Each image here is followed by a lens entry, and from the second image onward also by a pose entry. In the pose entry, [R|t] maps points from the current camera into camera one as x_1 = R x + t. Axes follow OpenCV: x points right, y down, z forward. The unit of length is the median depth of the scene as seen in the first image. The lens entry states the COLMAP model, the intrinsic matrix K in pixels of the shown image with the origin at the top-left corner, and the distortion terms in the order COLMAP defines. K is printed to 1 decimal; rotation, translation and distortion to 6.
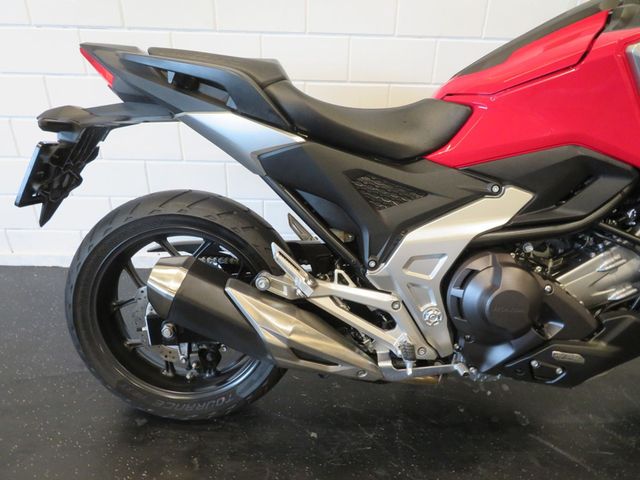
lens RADIAL K [[457.2, 0, 320.0], [0, 457.2, 240.0], [0, 0, 1]] dist [-0.006575, 0.003189]
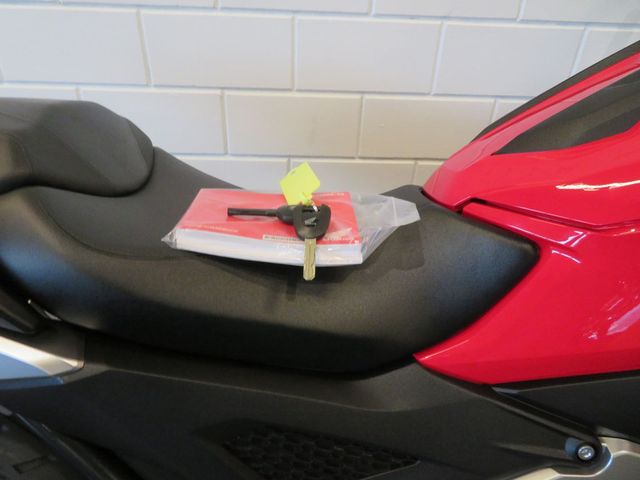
lens RADIAL K [[457.2, 0, 320.0], [0, 457.2, 240.0], [0, 0, 1]] dist [-0.006575, 0.003189]
pose [[0.999818, 0.004325, 0.018583, 0.136403], [-0.005969, 0.995984, 0.089333, -0.323224], [-0.018122, -0.089428, 0.995828, 0.600472]]
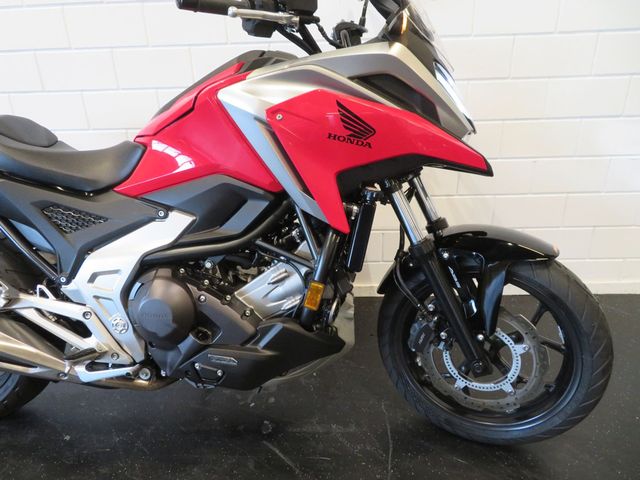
lens RADIAL K [[457.2, 0, 320.0], [0, 457.2, 240.0], [0, 0, 1]] dist [-0.006575, 0.003189]
pose [[0.996054, -0.024252, -0.085376, 0.865710], [0.016667, 0.995940, -0.088465, 0.064272], [0.087175, 0.086692, 0.992414, -0.120976]]
